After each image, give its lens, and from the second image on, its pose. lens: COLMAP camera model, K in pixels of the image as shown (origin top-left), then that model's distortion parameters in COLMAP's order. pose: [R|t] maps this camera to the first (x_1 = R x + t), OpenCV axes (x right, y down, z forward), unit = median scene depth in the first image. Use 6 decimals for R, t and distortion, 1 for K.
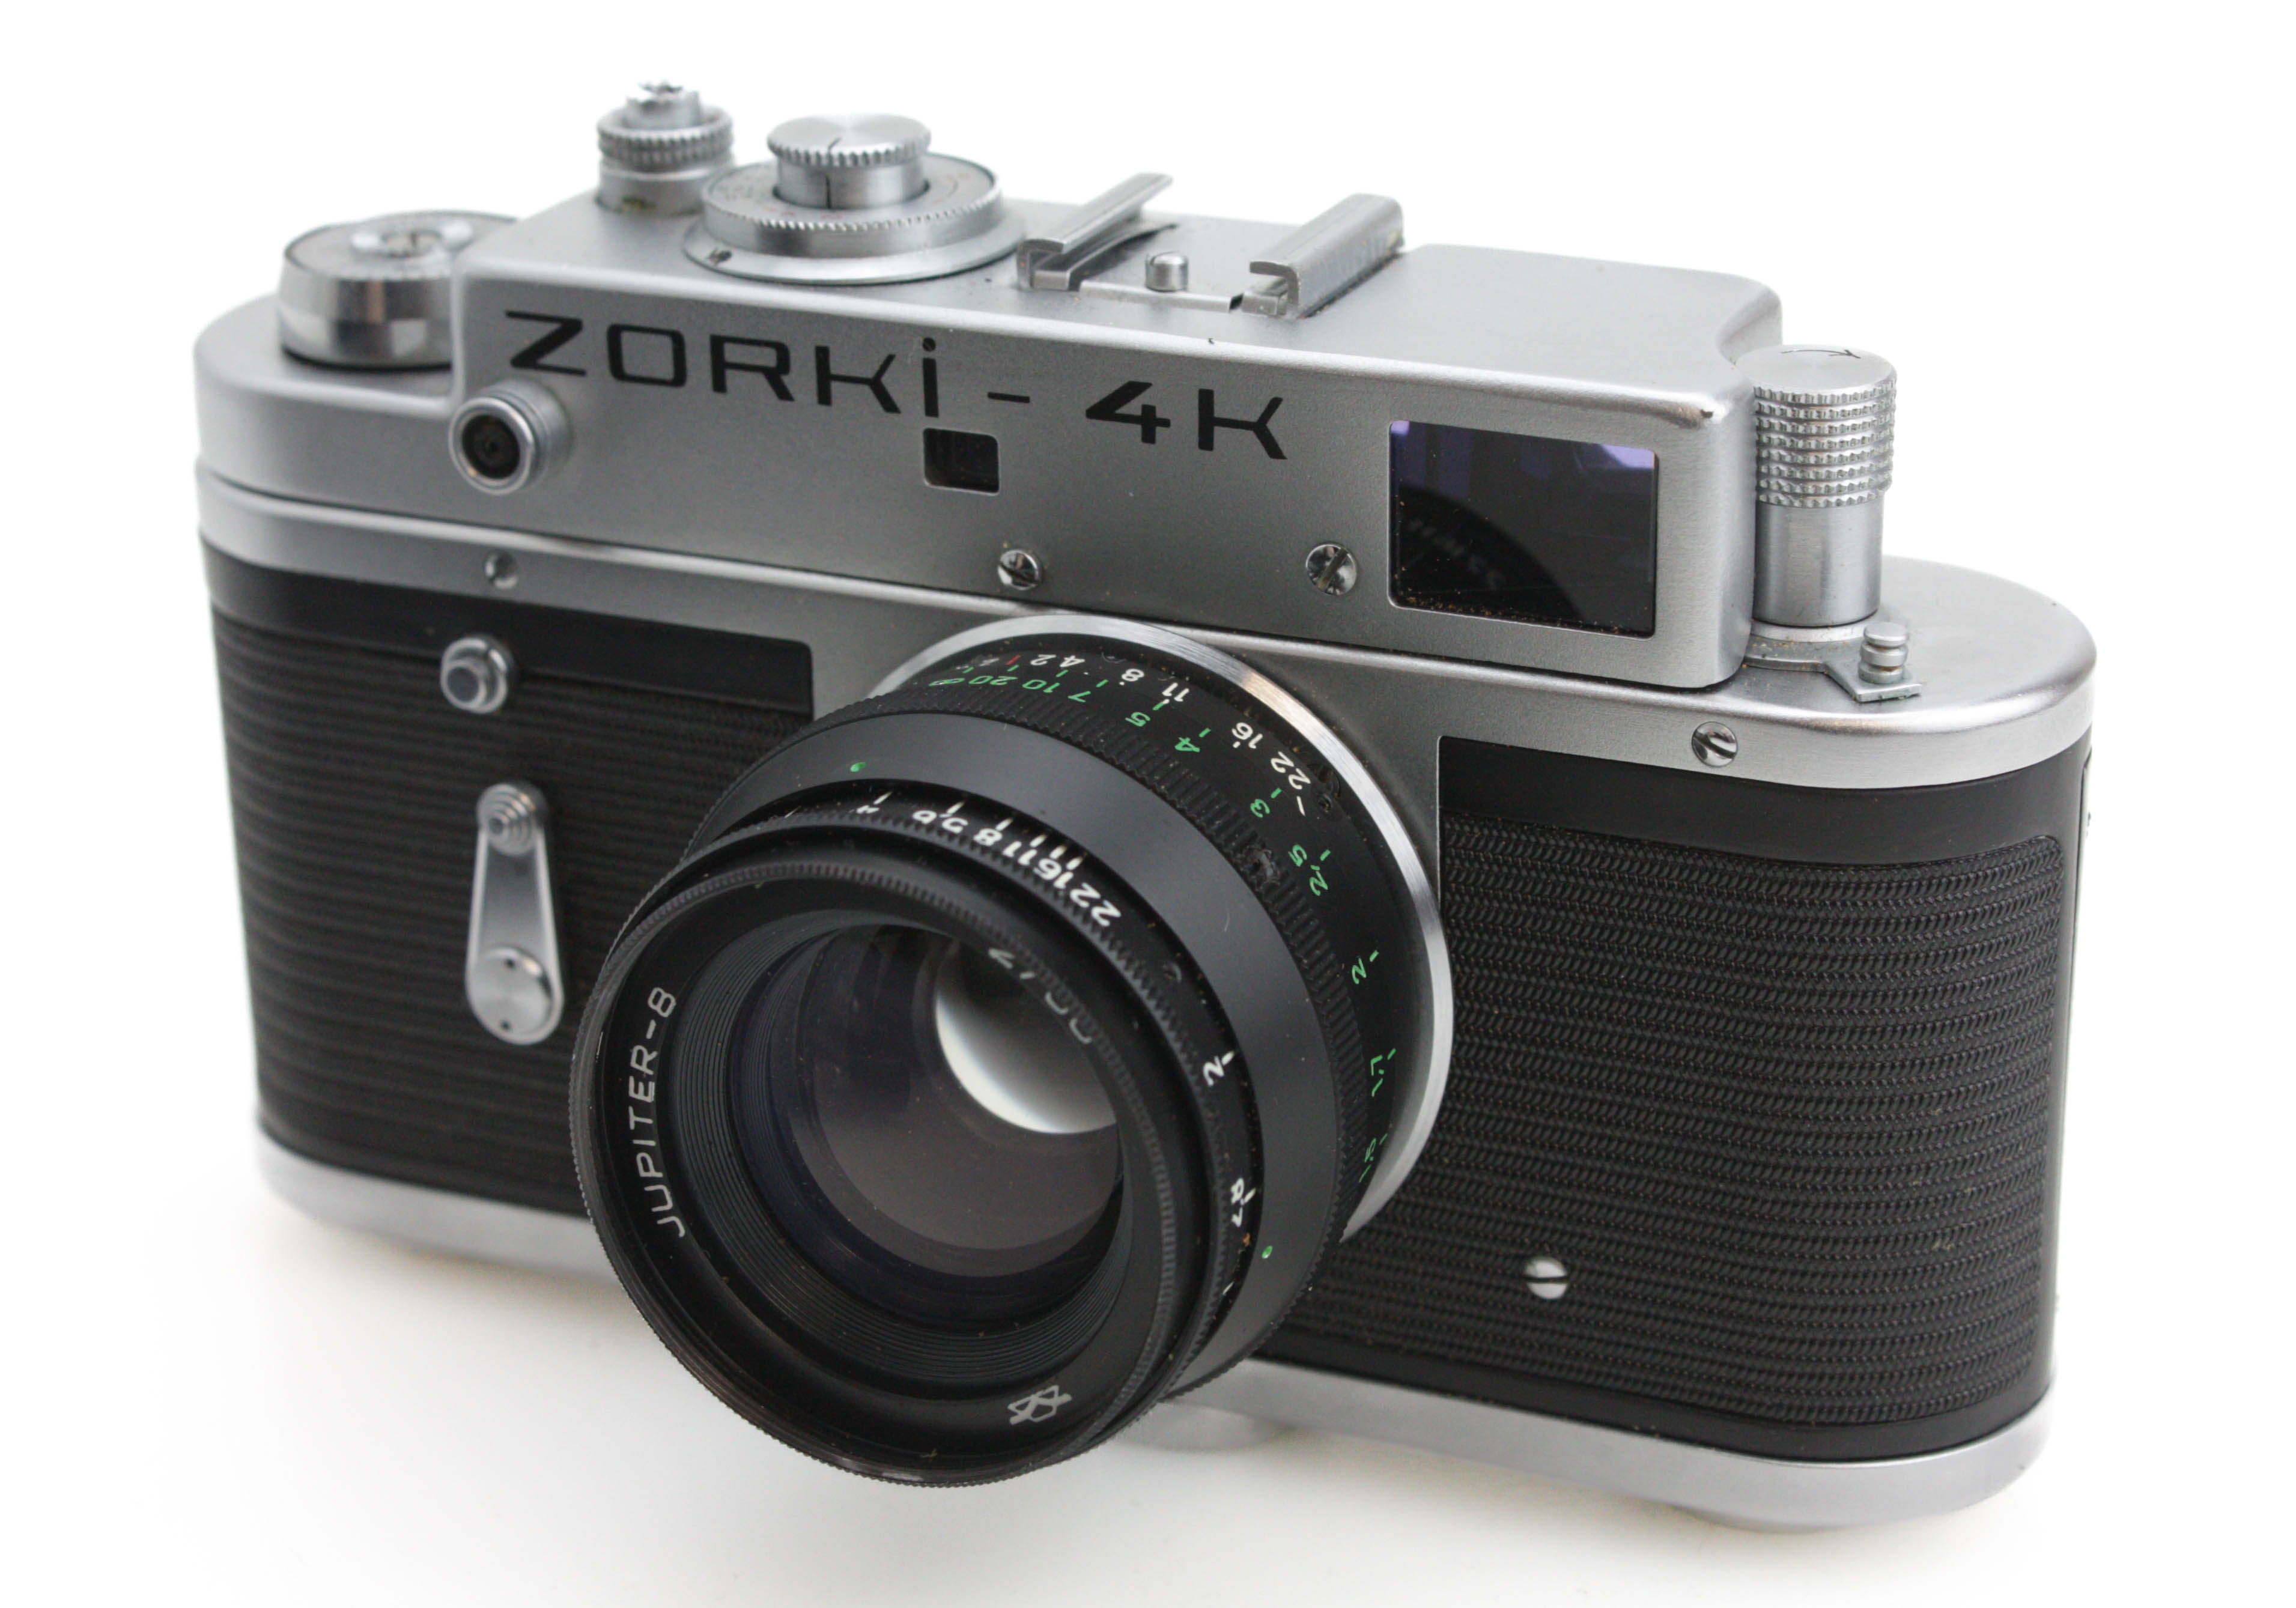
lens RADIAL K [[4856.2, 0, 1148.0], [0, 4856.2, 804.0], [0, 0, 1]] dist [-0.095933, -0.086487]
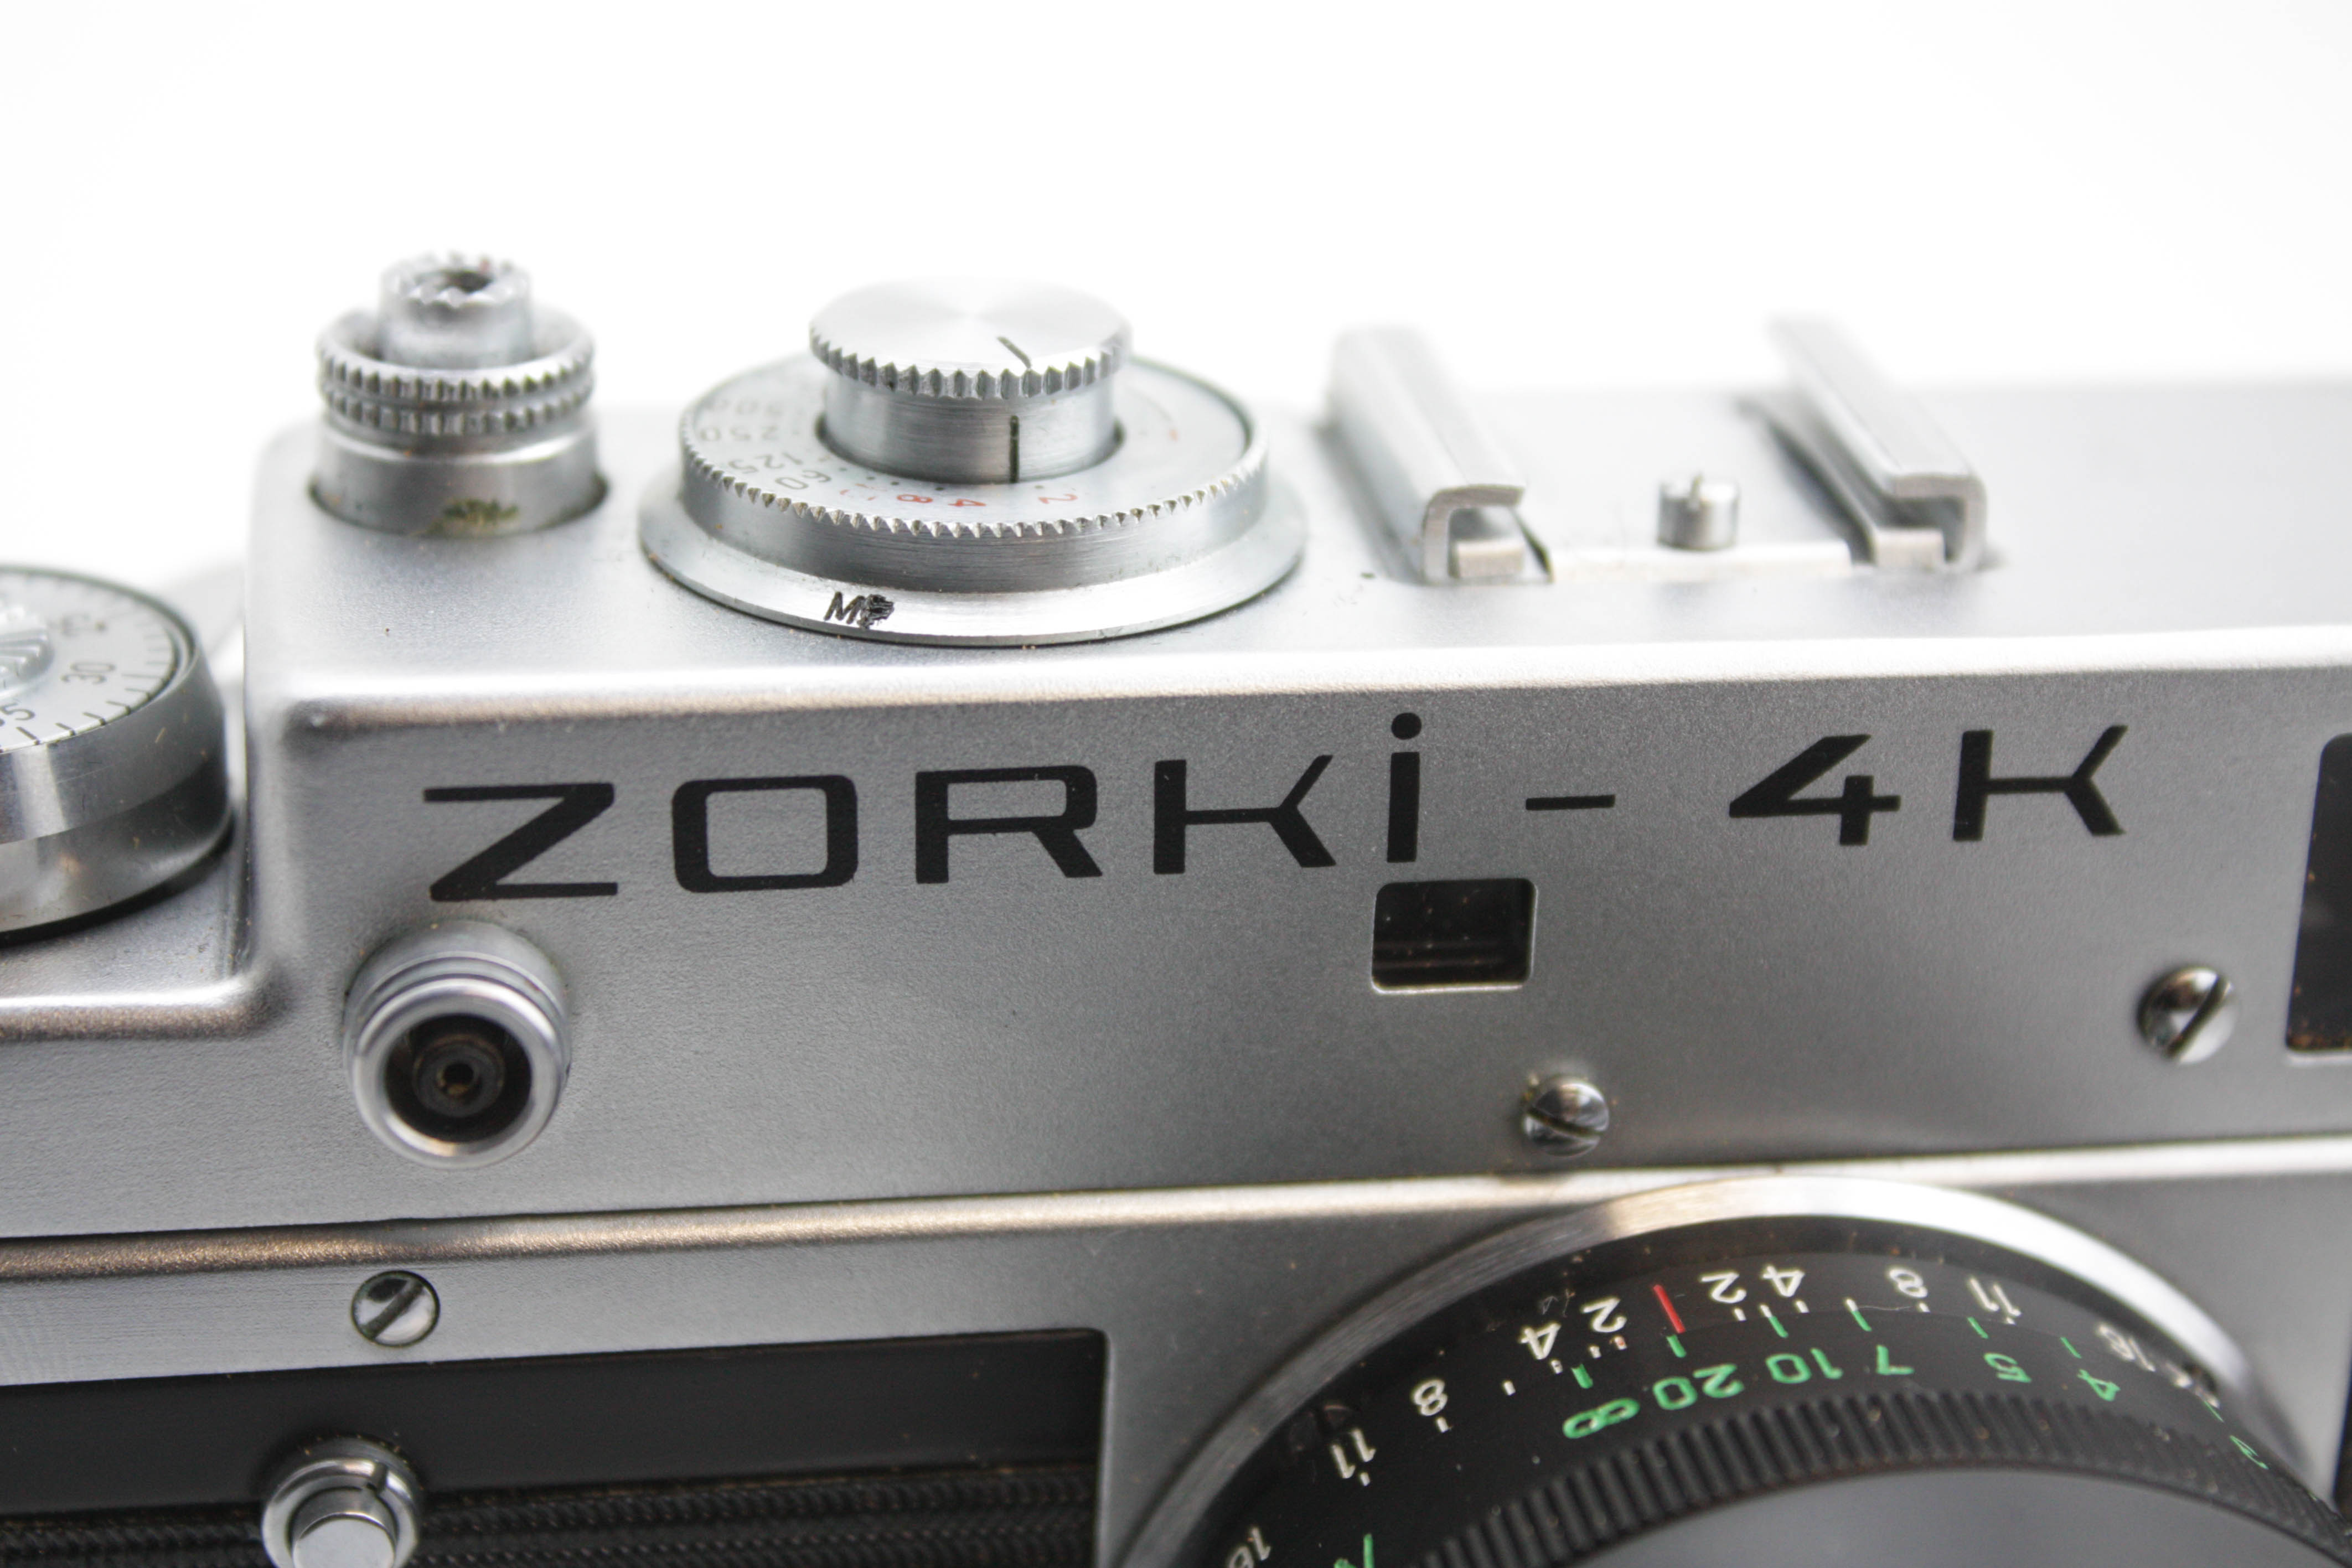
lens RADIAL K [[5125.6, 0, 1176.0], [0, 5125.6, 784.0], [0, 0, 1]] dist [0.037344, 0.518065]
pose [[0.831169, -0.179081, 0.526391, -0.347011], [0.164073, 0.983552, 0.075540, -0.132434], [-0.531261, 0.023580, 0.846880, 0.553593]]
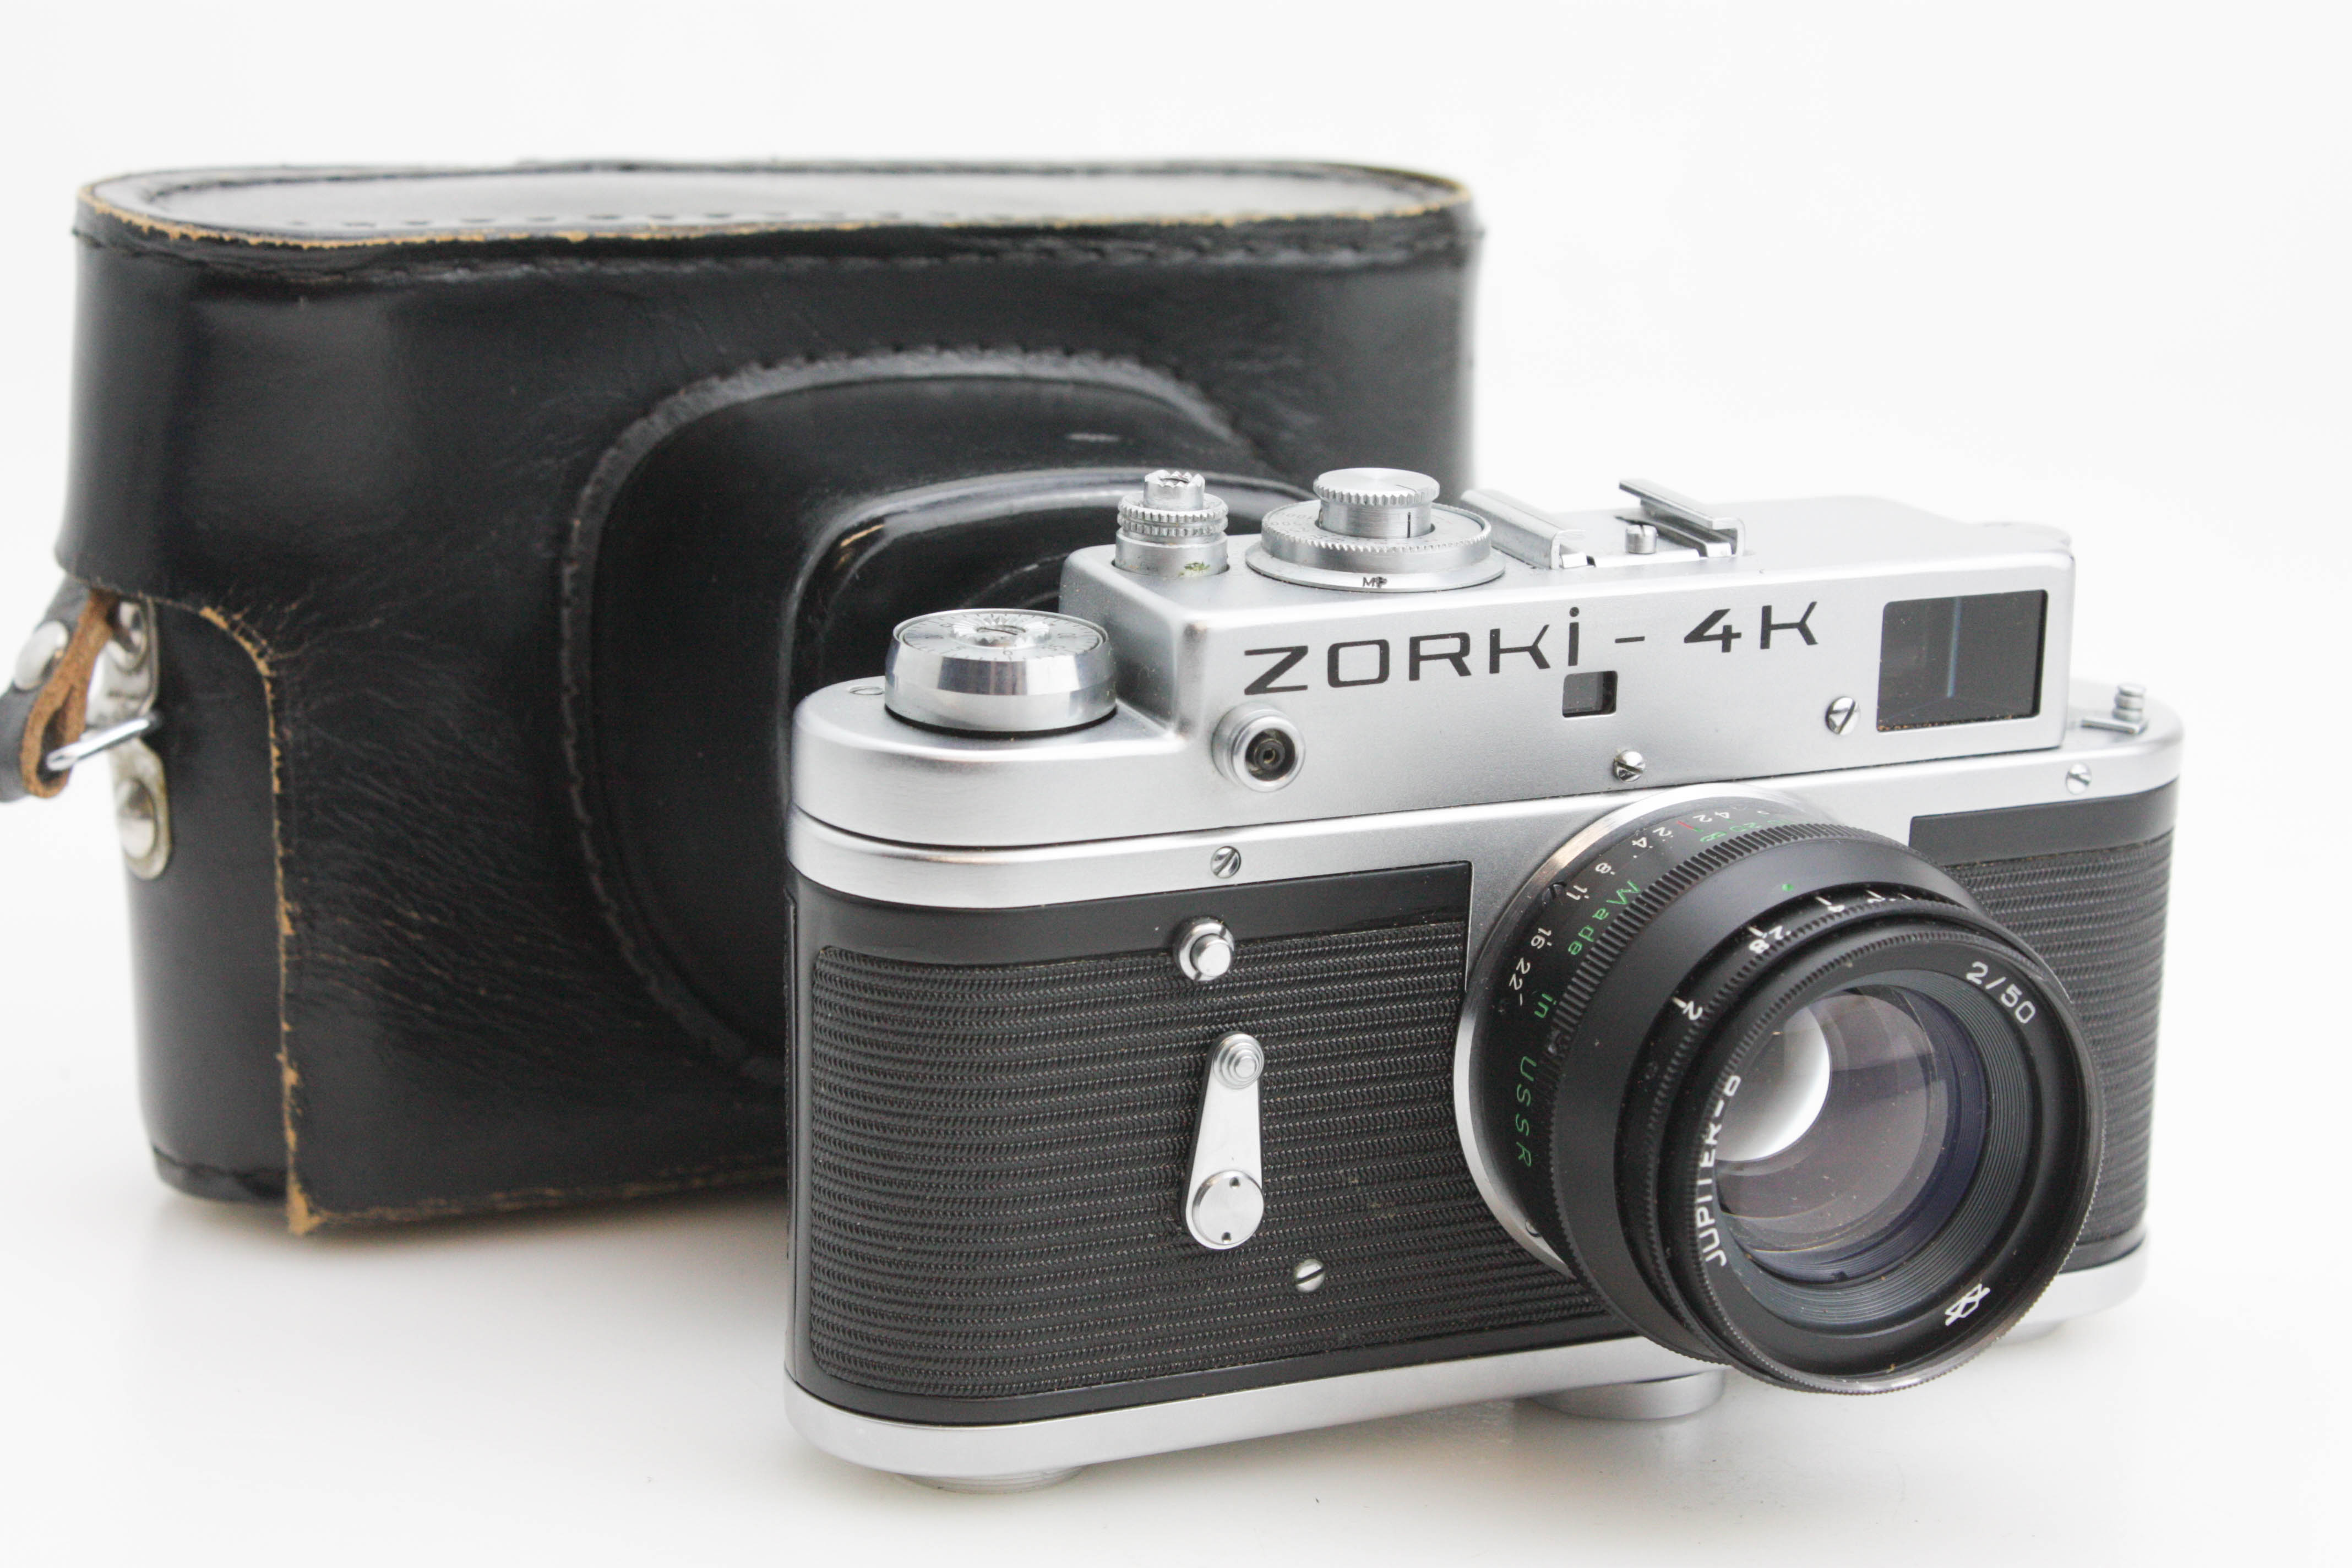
lens RADIAL K [[5125.9, 0, 1176.0], [0, 5125.9, 784.0], [0, 0, 1]] dist [0.037344, 0.518065]
pose [[0.660236, -0.163800, 0.732979, -1.172586], [0.246505, 0.969126, -0.005469, -0.067177], [-0.709453, 0.184294, 0.680230, 0.109215]]
